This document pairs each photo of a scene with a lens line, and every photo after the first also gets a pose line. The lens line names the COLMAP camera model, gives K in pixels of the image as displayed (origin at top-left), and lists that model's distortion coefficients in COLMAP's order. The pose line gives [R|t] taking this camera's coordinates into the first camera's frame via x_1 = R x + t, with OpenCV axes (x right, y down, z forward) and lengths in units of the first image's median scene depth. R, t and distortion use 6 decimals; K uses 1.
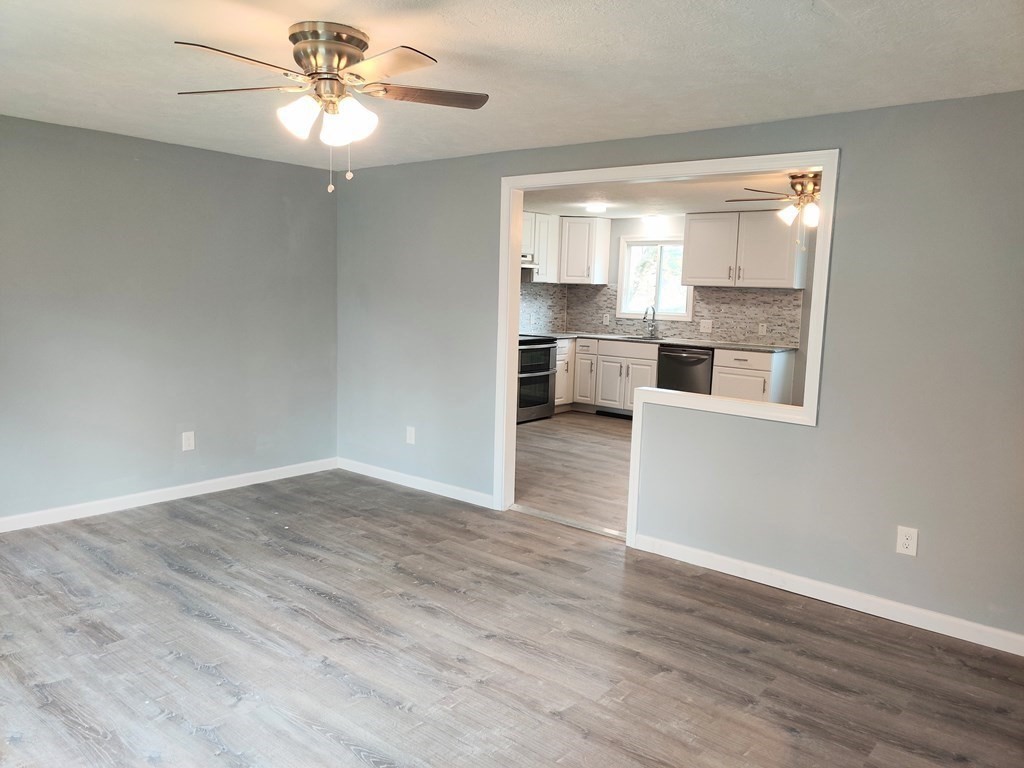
lens RADIAL K [[788.4, 0, 512.9], [0, 788.4, 414.4], [0, 0, 1]] dist [-0.002442, 0.107129]
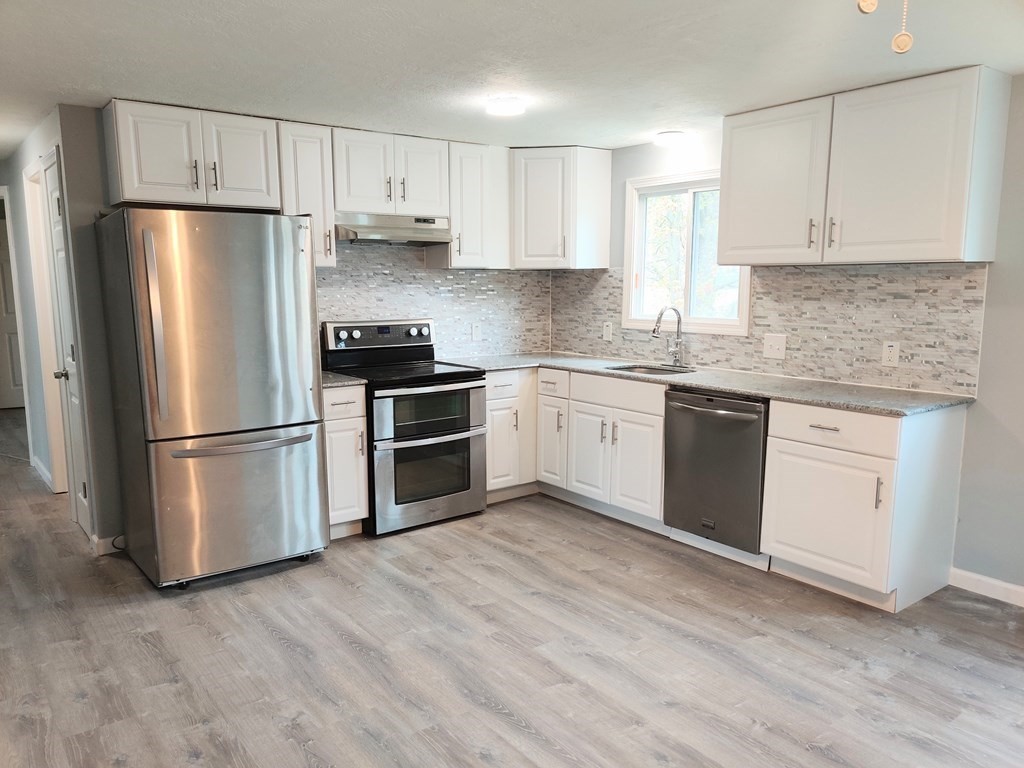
lens RADIAL K [[788.4, 0, 512.9], [0, 788.4, 414.4], [0, 0, 1]] dist [-0.002442, 0.107129]
pose [[0.975307, 0.010396, -0.220610, 0.192621], [-0.009076, 0.999934, 0.006995, -0.069746], [0.220668, -0.004820, 0.975337, 0.472269]]
